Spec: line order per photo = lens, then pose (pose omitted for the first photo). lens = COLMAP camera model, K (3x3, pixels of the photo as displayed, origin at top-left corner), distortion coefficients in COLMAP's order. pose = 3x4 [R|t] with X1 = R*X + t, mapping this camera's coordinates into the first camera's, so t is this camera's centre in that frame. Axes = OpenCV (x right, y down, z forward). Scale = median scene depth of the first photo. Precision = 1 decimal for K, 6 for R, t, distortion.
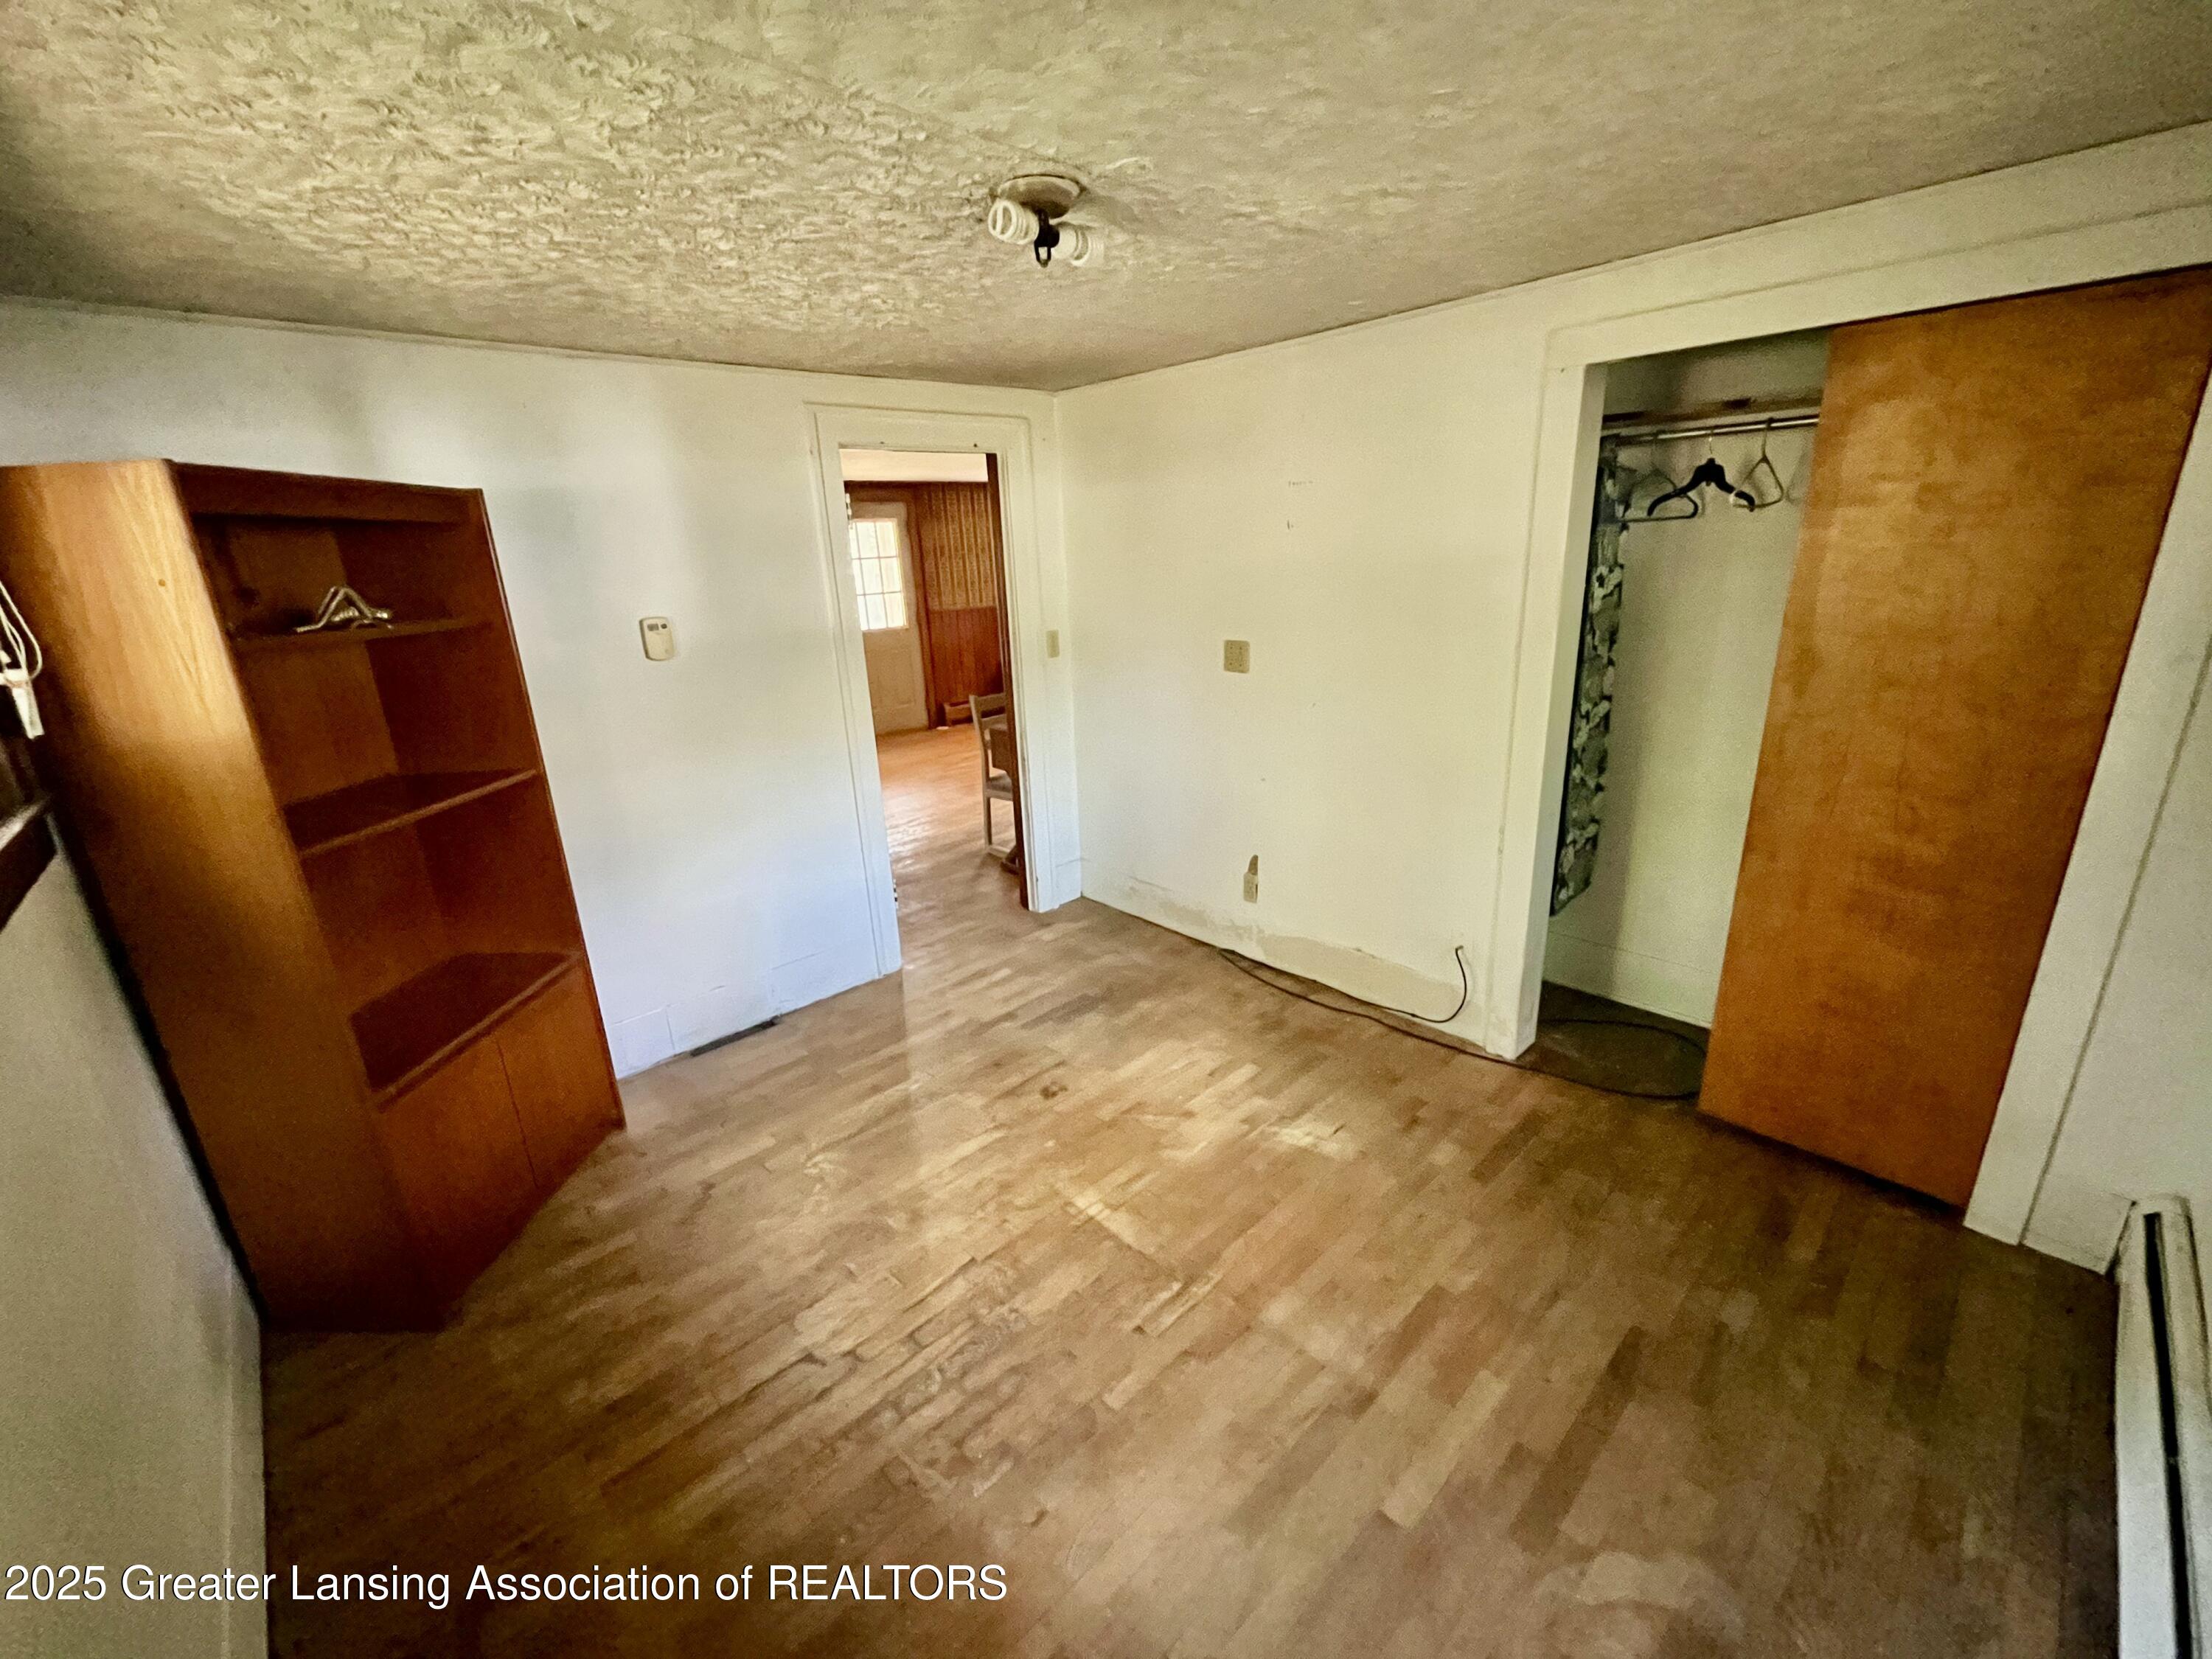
lens RADIAL K [[891.1, 0, 1106.0], [0, 891.1, 829.5], [0, 0, 1]] dist [-0.009168, -0.000259]
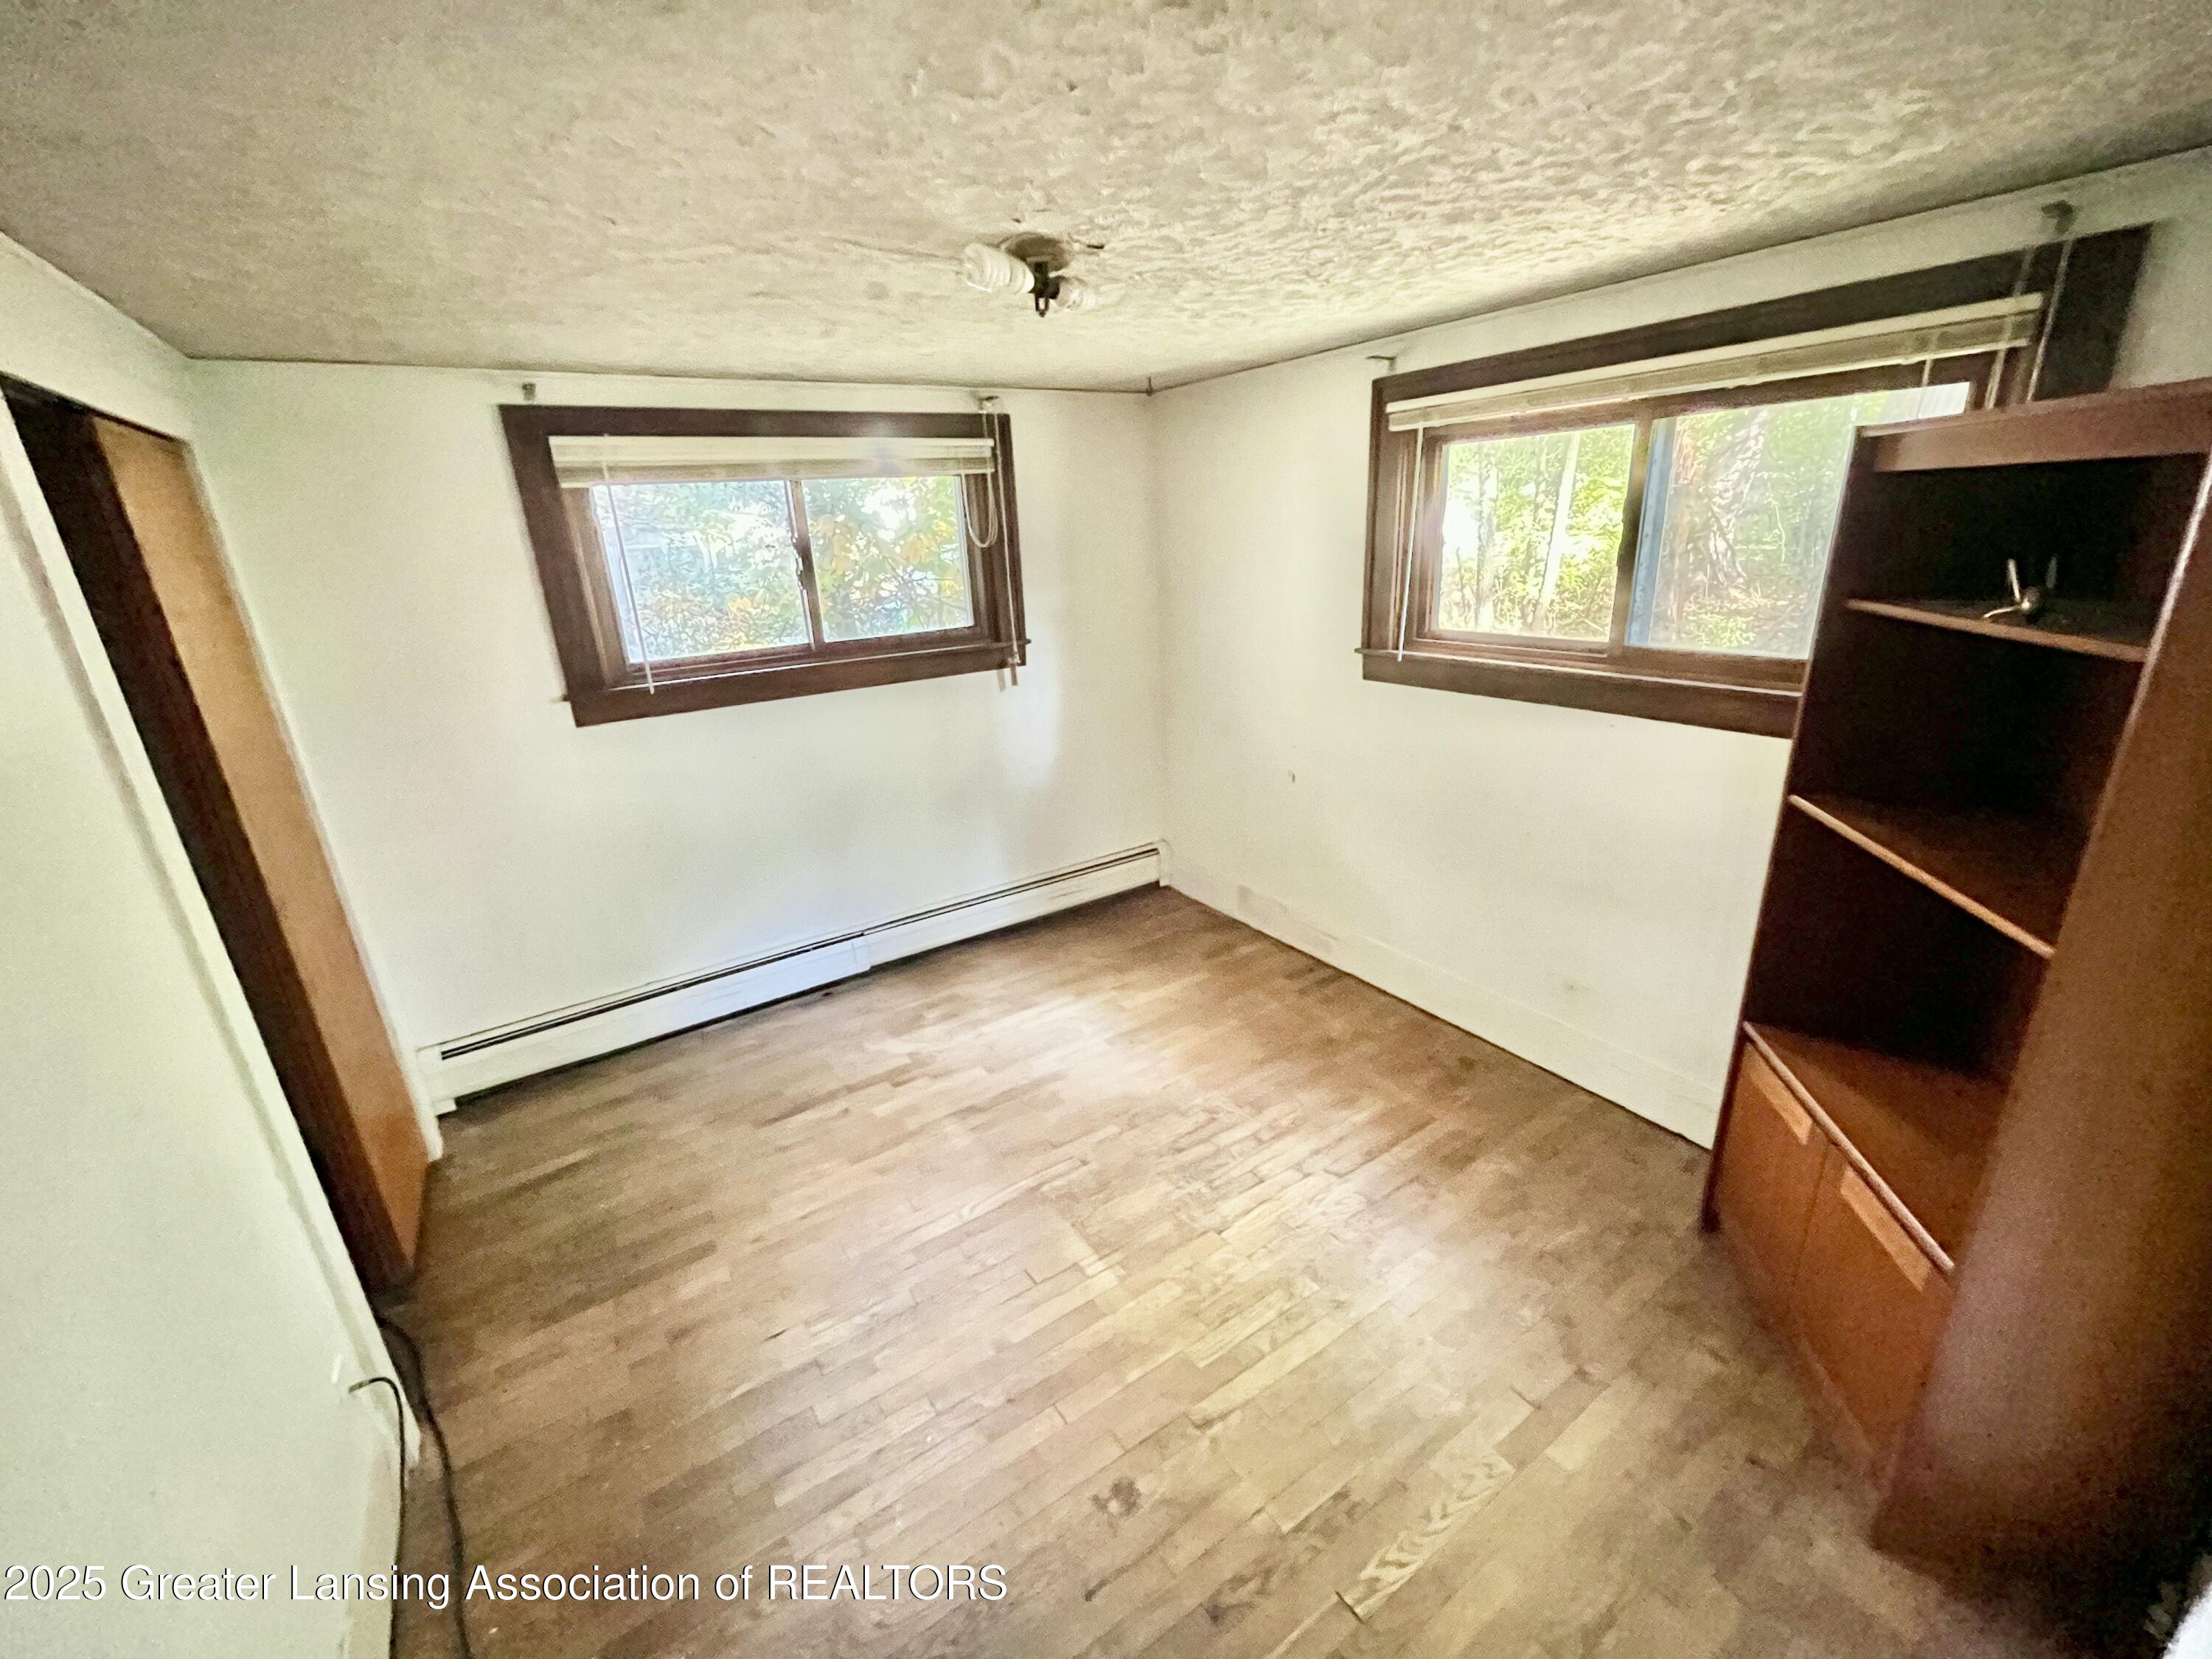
lens RADIAL K [[891.1, 0, 1106.0], [0, 891.1, 829.5], [0, 0, 1]] dist [-0.009168, -0.000259]
pose [[-0.981510, 0.030798, 0.188917, -0.245304], [0.136397, 0.804977, 0.577414, -0.567427], [-0.134291, 0.592505, -0.794294, 1.662388]]
